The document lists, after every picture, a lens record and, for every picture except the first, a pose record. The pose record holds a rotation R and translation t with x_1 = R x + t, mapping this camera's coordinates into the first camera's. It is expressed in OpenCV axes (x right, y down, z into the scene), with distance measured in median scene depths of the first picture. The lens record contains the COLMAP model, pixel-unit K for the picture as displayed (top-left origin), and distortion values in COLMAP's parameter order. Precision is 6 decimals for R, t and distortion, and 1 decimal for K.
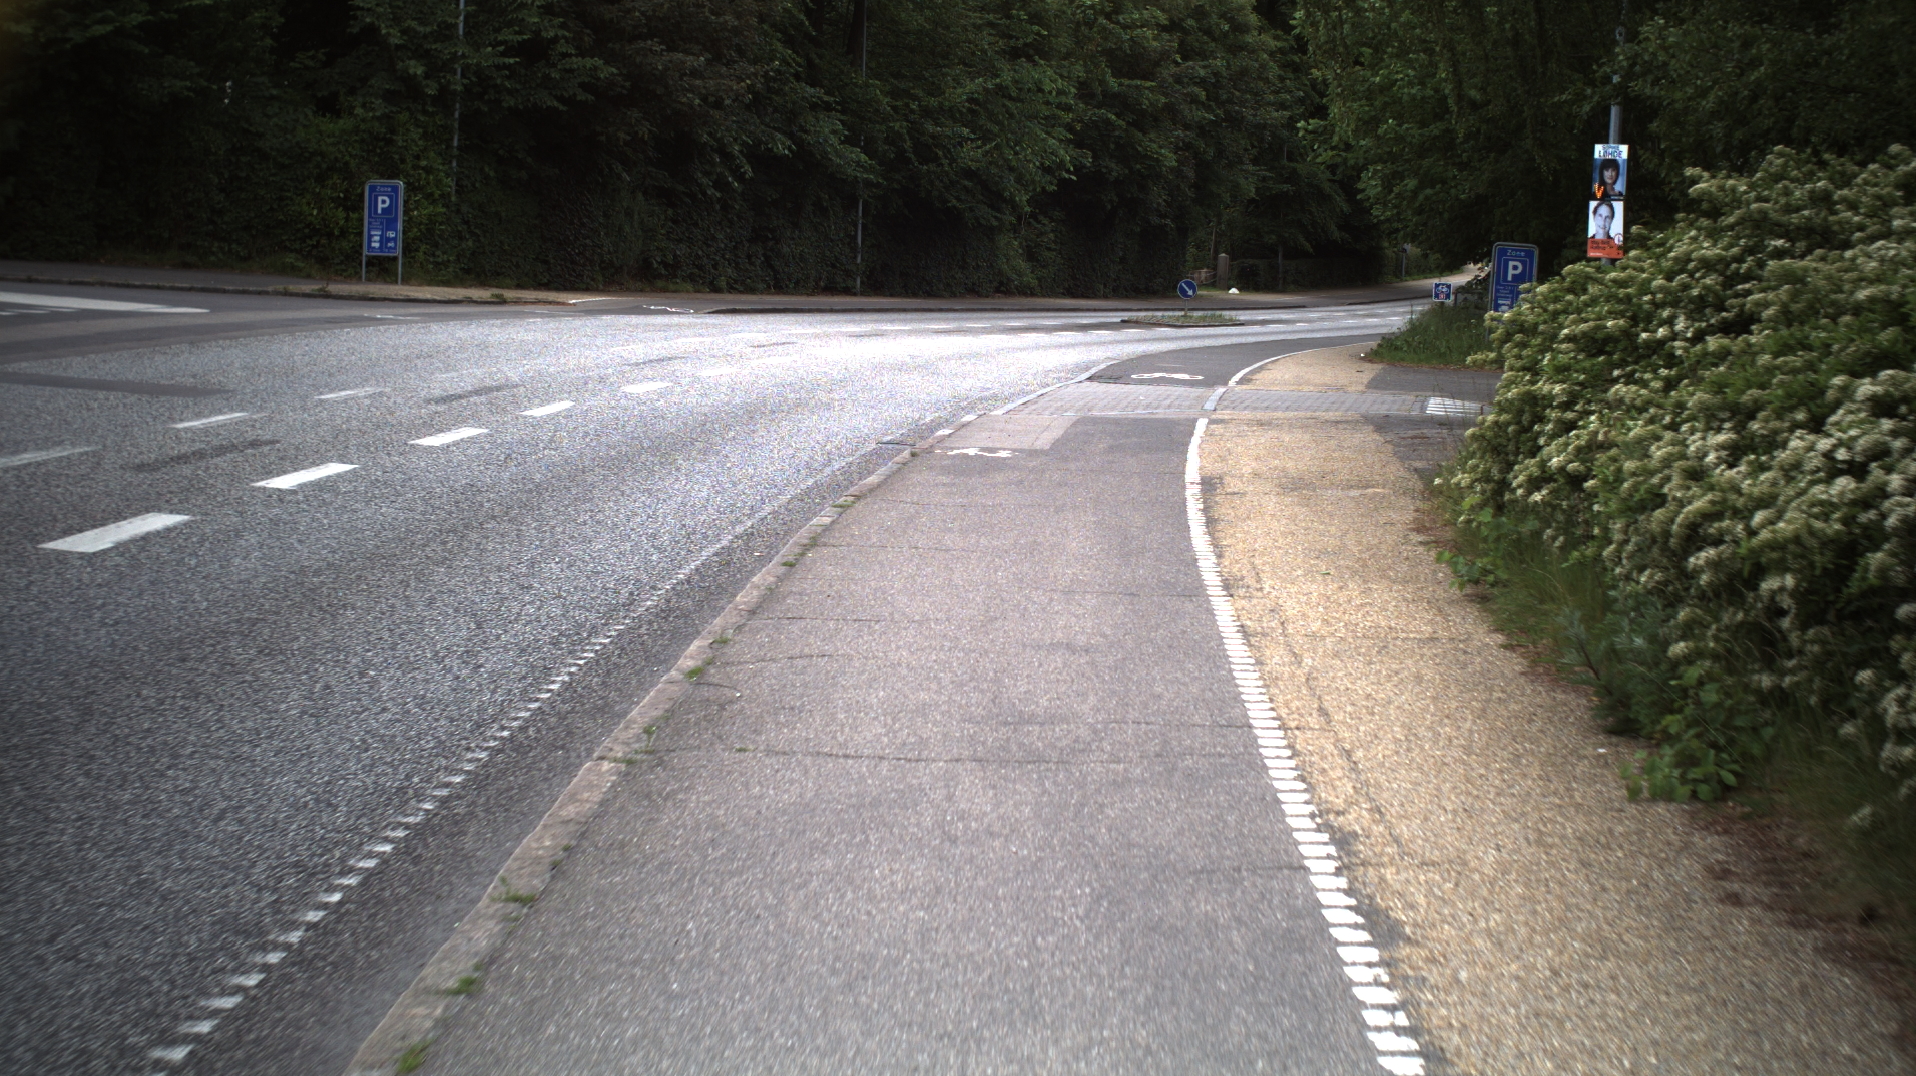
lens RADIAL K [[3999.8, 0, 958.0], [0, 3999.8, 538.0], [0, 0, 1]] dist [-0.318059, 0.490287]
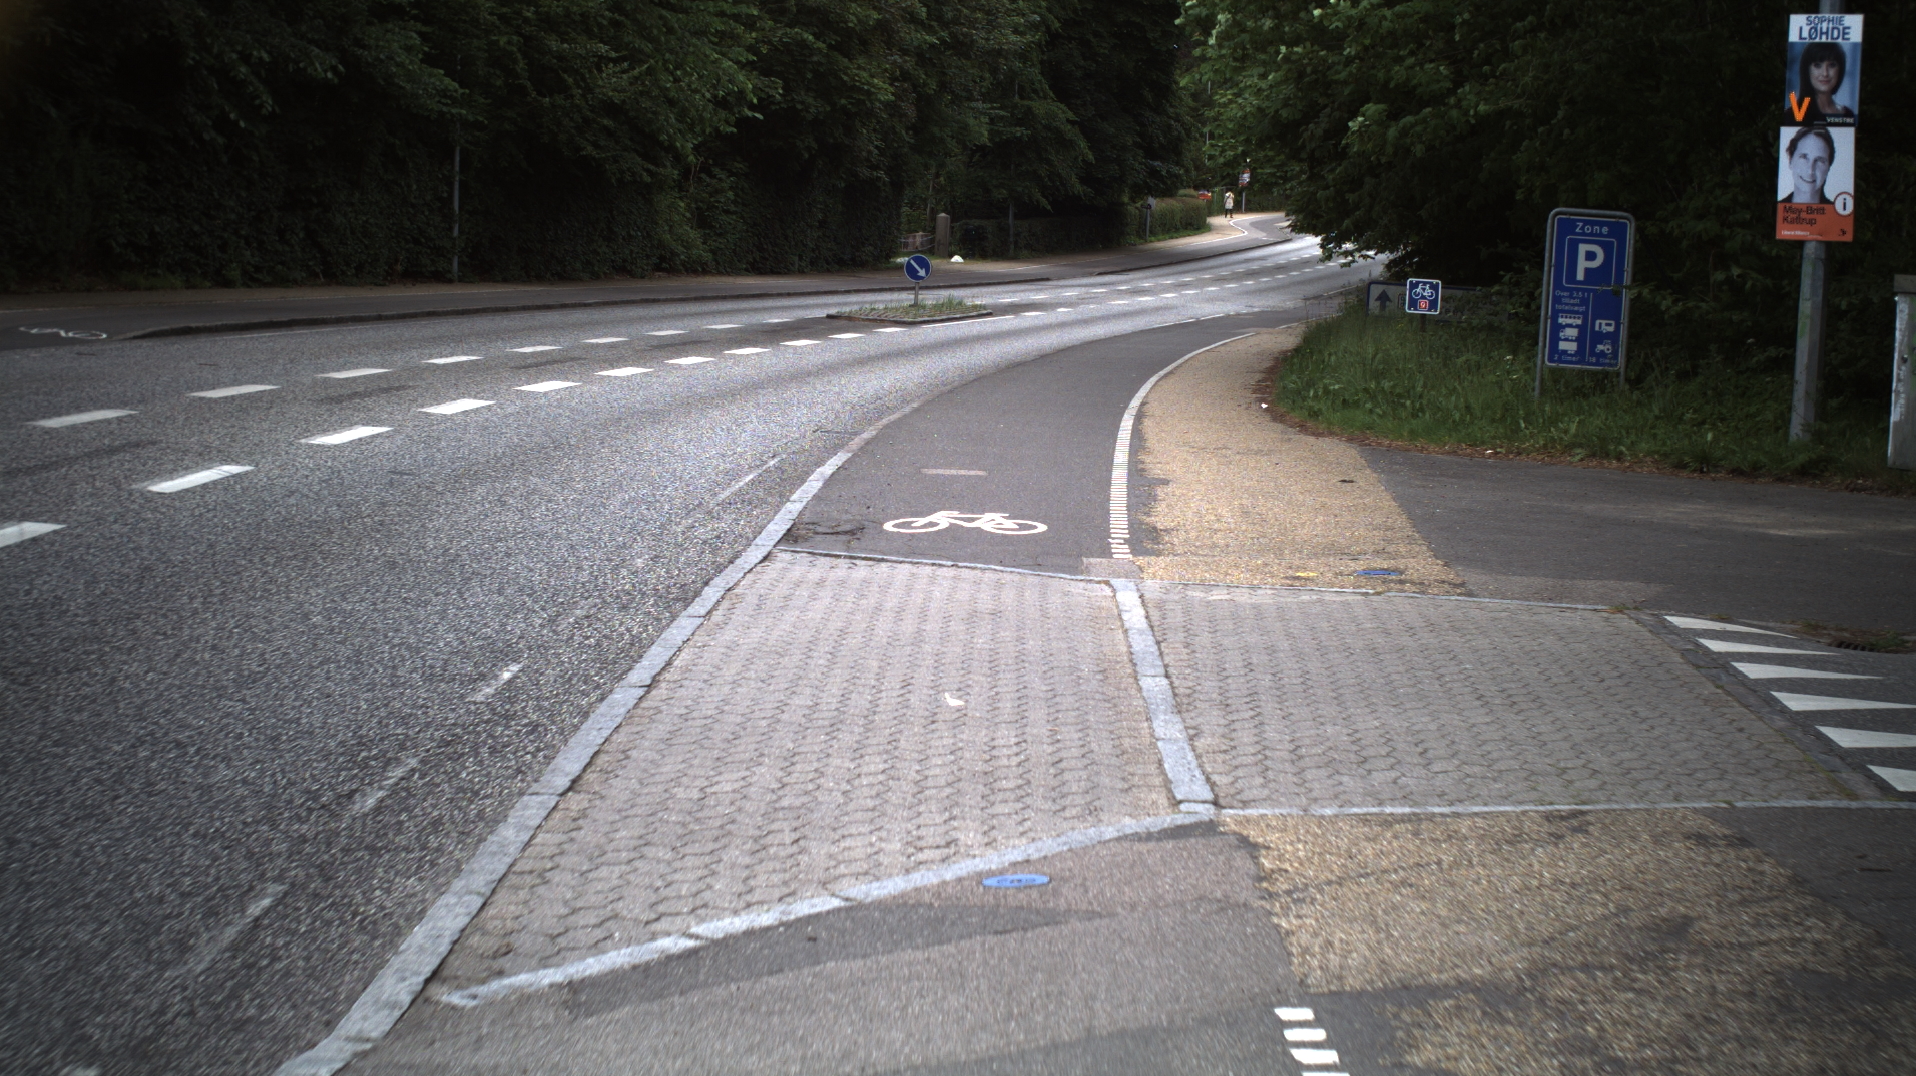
lens RADIAL K [[3999.8, 0, 958.0], [0, 3999.8, 538.0], [0, 0, 1]] dist [-0.318059, 0.490287]
pose [[0.996974, -0.012371, 0.076751, 0.013065], [0.011484, 0.999862, 0.011991, -0.032358], [-0.076889, -0.011074, 0.996978, 0.410454]]
